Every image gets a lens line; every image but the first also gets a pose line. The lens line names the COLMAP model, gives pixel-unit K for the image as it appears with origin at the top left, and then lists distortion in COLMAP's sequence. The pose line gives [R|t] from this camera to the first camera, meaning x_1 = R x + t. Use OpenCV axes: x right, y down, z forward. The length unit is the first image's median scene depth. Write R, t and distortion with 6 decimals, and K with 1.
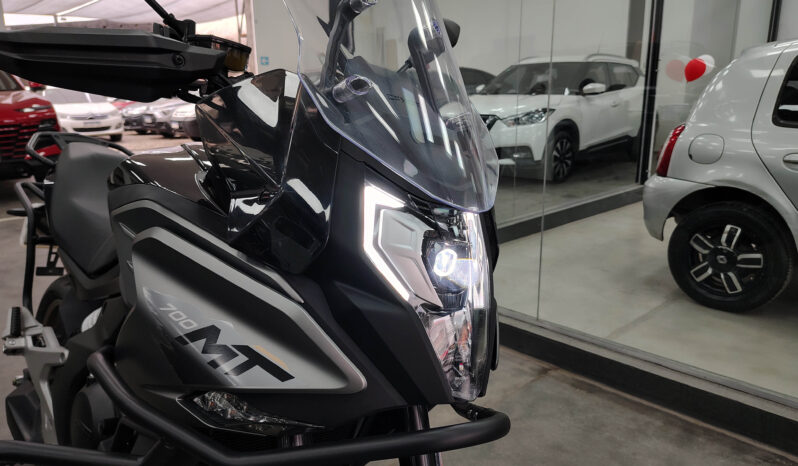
lens RADIAL K [[588.6, 0, 383.4], [0, 588.6, 237.5], [0, 0, 1]] dist [0.038032, -0.054011]
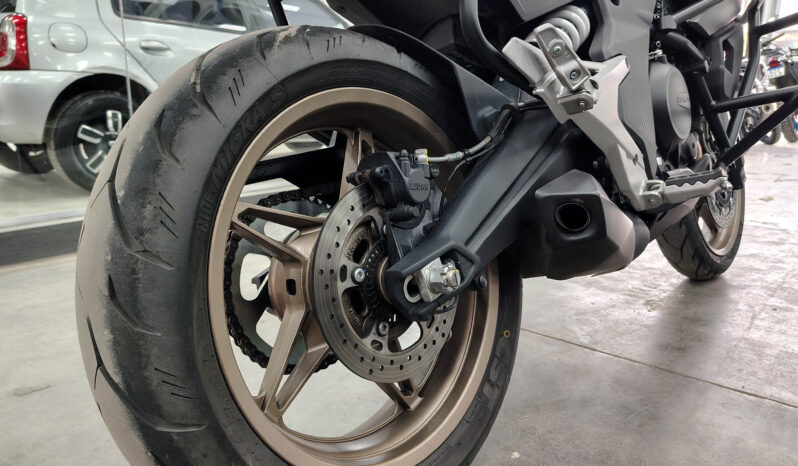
lens RADIAL K [[588.6, 0, 397.0], [0, 588.6, 233.6], [0, 0, 1]] dist [0.038032, -0.054011]
pose [[-0.093872, -0.213985, 0.972316, -0.342355], [0.241330, 0.942611, 0.230747, 0.040579], [-0.965892, 0.256310, -0.036844, 0.364610]]
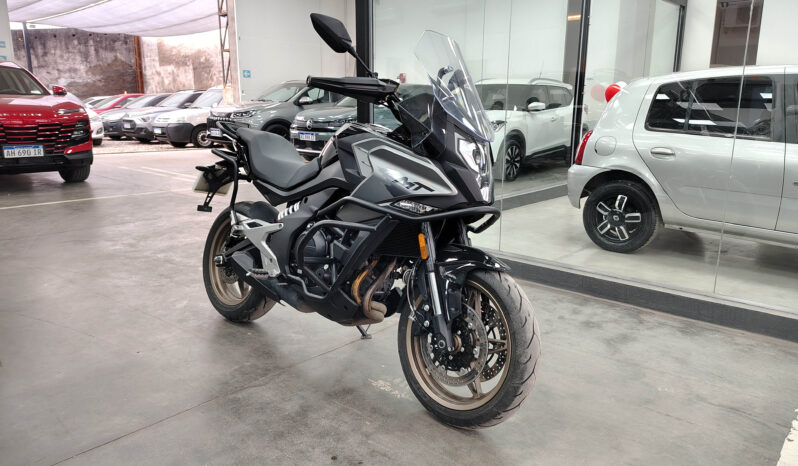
lens RADIAL K [[588.6, 0, 398.5], [0, 588.6, 232.8], [0, 0, 1]] dist [0.038032, -0.054011]
pose [[0.994430, 0.002508, 0.105370, -0.091143], [0.000738, 0.999527, -0.030751, 0.075501], [-0.105397, 0.030657, 0.993958, -0.282228]]
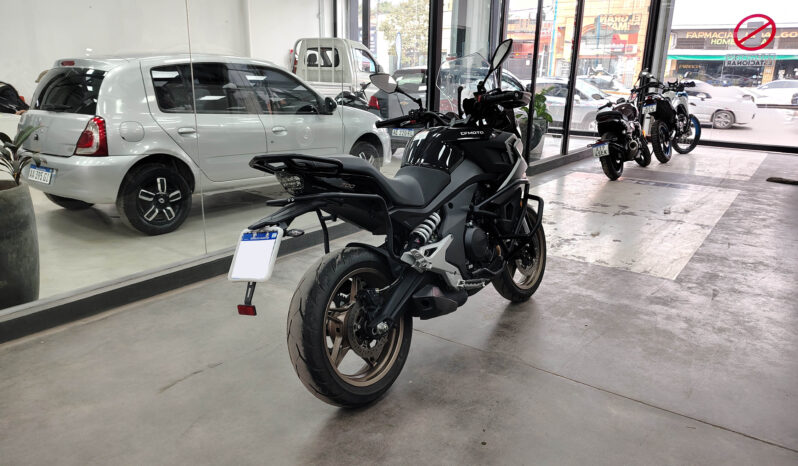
lens RADIAL K [[588.6, 0, 403.3], [0, 588.6, 233.1], [0, 0, 1]] dist [0.038032, -0.054011]
pose [[-0.187103, -0.251147, 0.949693, -0.646422], [0.221914, 0.930969, 0.289916, -0.119753], [-0.956946, 0.264995, -0.118454, 0.372557]]
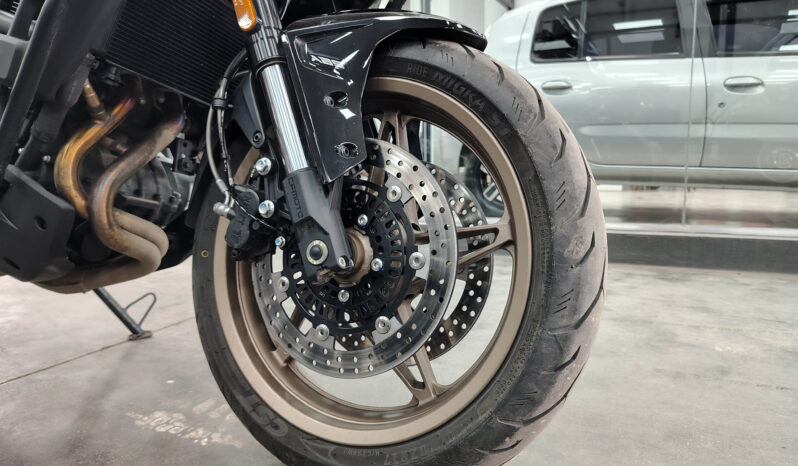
lens RADIAL K [[588.6, 0, 407.3], [0, 588.6, 232.0], [0, 0, 1]] dist [0.038032, -0.054011]
pose [[0.920528, -0.049031, 0.387588, -0.050309], [0.094885, 0.990447, -0.100060, 0.153443], [-0.378979, 0.128885, 0.916386, -0.002154]]
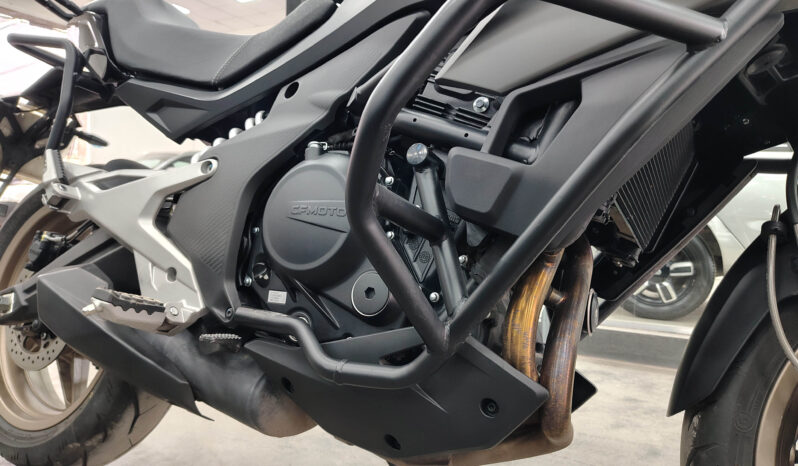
lens RADIAL K [[588.6, 0, 395.5], [0, 588.6, 240.3], [0, 0, 1]] dist [0.038032, -0.054011]
pose [[0.946234, 0.029636, 0.322123, -0.144232], [0.036518, 0.979642, -0.197401, 0.111049], [-0.321416, 0.198551, 0.925888, 0.085570]]
